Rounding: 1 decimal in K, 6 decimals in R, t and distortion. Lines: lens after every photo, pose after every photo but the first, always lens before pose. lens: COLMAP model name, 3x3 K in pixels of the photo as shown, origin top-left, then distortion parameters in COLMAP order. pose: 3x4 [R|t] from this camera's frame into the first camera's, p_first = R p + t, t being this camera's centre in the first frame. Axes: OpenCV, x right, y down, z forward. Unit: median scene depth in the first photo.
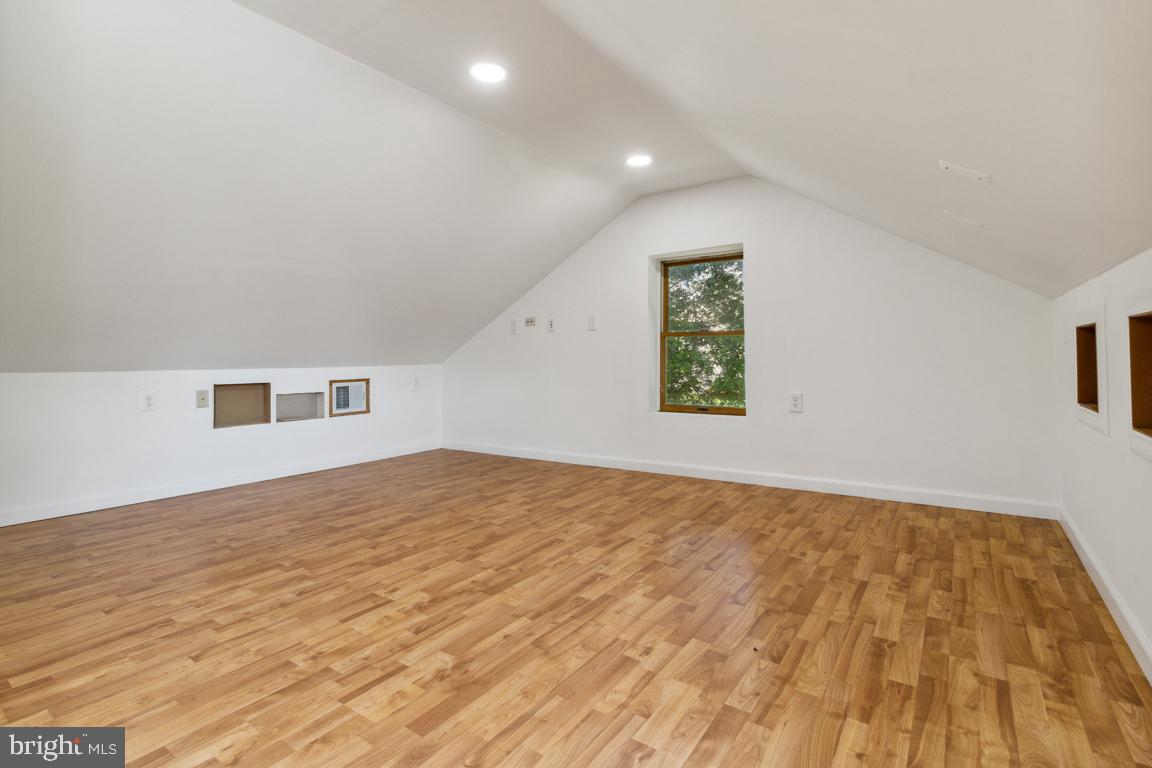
lens RADIAL K [[539.3, 0, 589.6], [0, 539.3, 380.1], [0, 0, 1]] dist [0.001030, 0.000254]
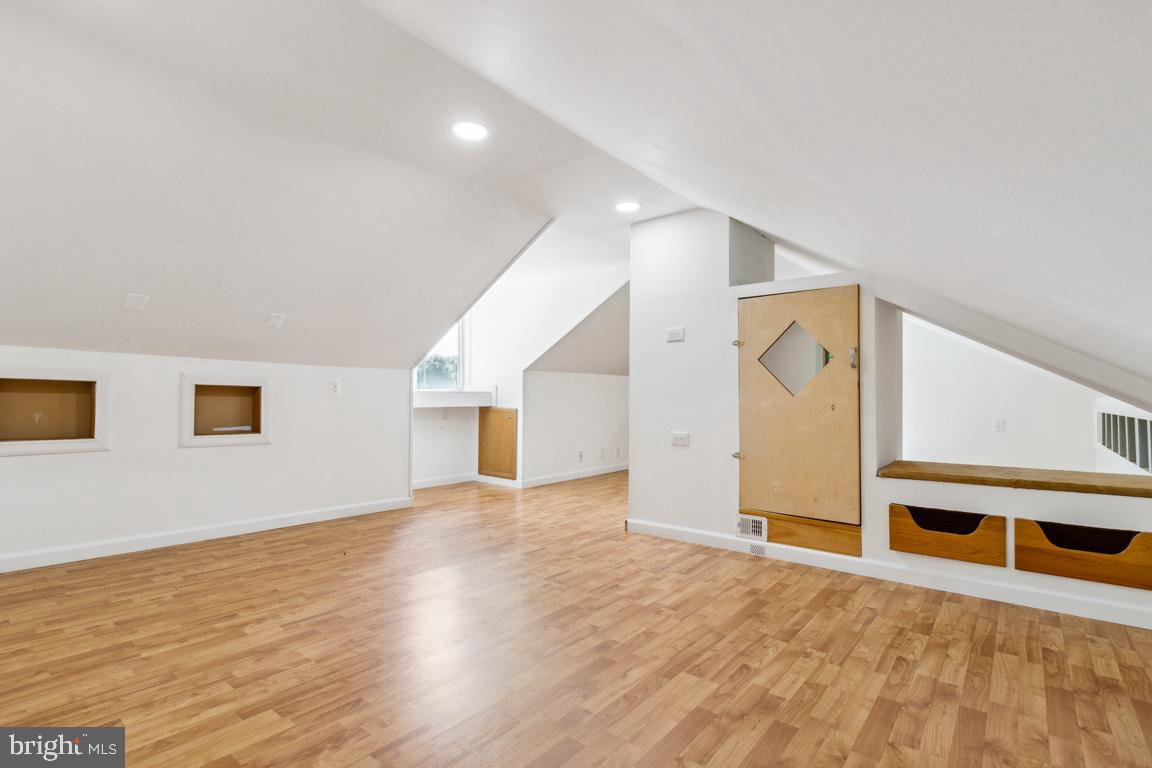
lens RADIAL K [[539.3, 0, 589.6], [0, 539.3, 380.1], [0, 0, 1]] dist [0.001030, 0.000254]
pose [[-0.997321, 0.004275, 0.073018, -0.556565], [0.003981, 0.999983, -0.004162, -0.086387], [-0.073034, -0.003860, -0.997322, 2.247751]]
